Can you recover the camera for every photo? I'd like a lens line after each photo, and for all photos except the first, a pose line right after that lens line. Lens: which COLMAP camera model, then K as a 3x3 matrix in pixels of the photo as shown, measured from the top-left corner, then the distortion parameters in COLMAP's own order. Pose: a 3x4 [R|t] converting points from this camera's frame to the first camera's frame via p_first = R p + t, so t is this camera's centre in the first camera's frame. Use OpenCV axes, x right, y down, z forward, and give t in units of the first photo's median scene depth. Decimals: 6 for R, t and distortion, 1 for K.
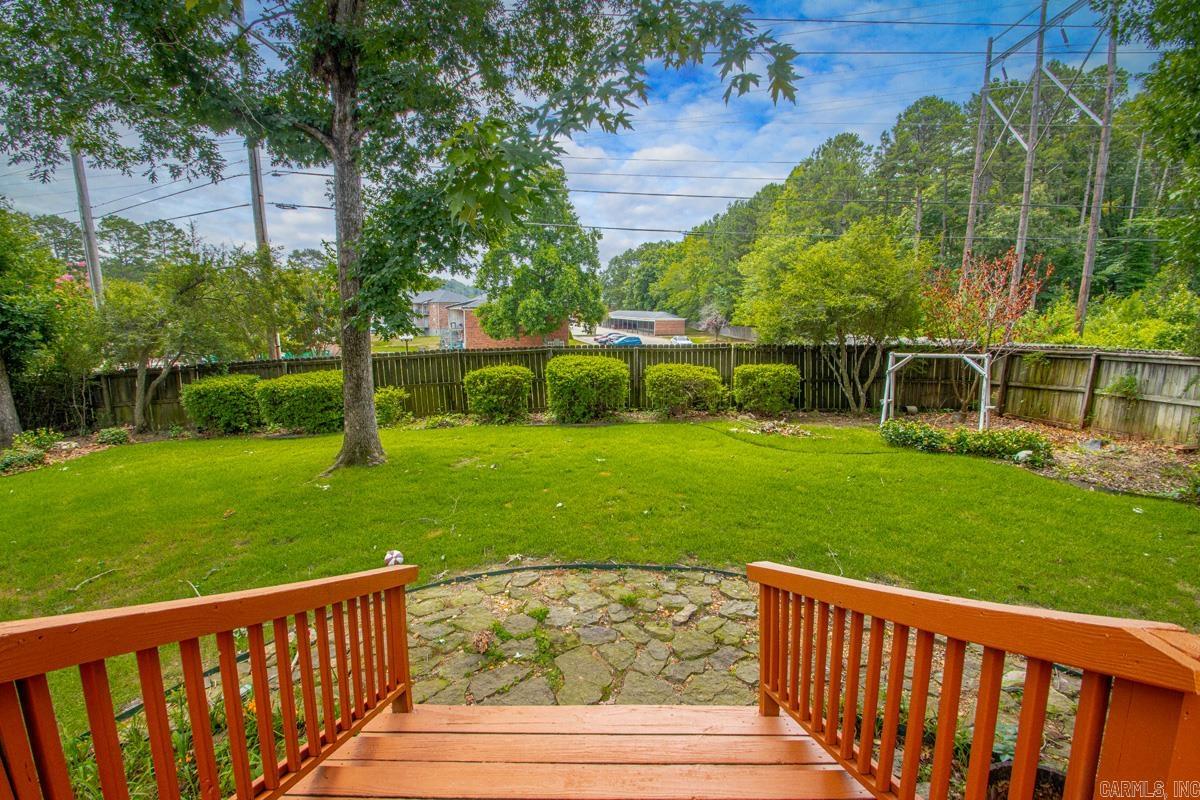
lens RADIAL K [[578.3, 0, 567.8], [0, 578.3, 404.0], [0, 0, 1]] dist [-0.001833, -0.004999]
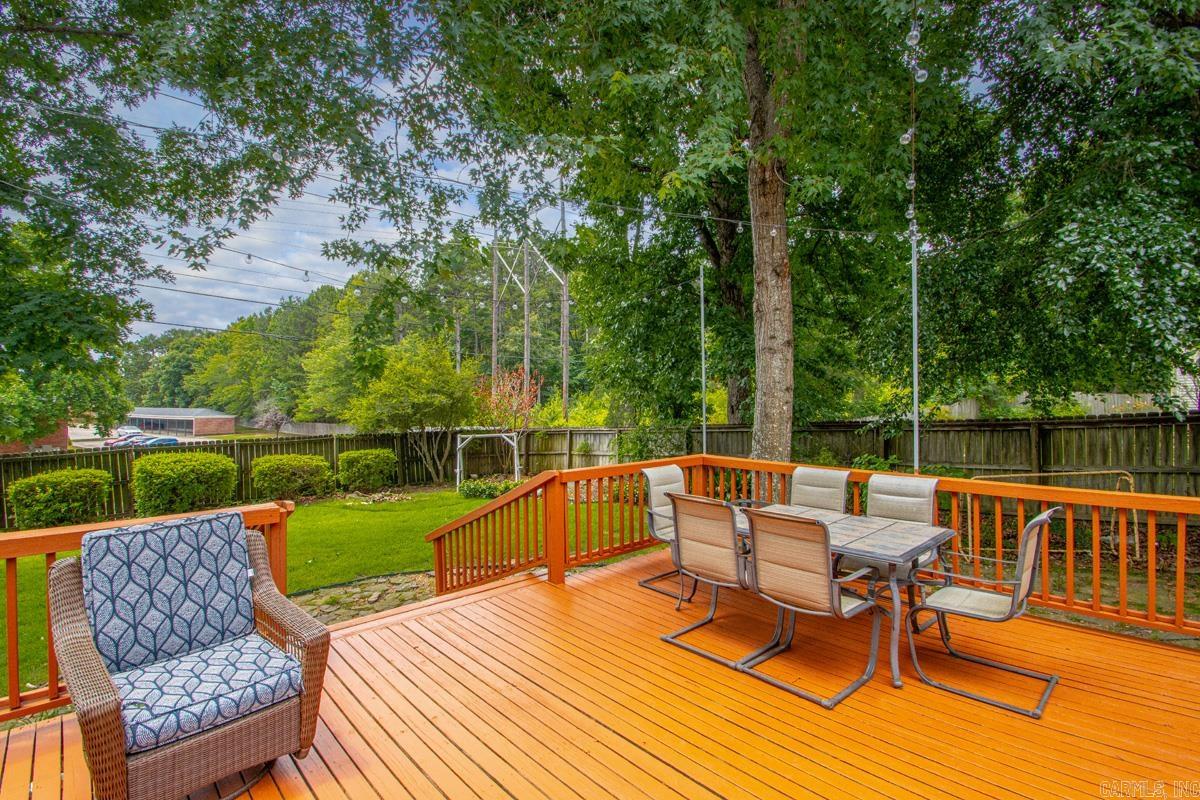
lens RADIAL K [[578.3, 0, 599.1], [0, 578.3, 398.0], [0, 0, 1]] dist [-0.001833, -0.004999]
pose [[0.715645, 0.001924, 0.698461, -0.149406], [0.118900, 0.985065, -0.124540, 0.032188], [-0.688269, 0.172173, 0.704728, -0.202209]]
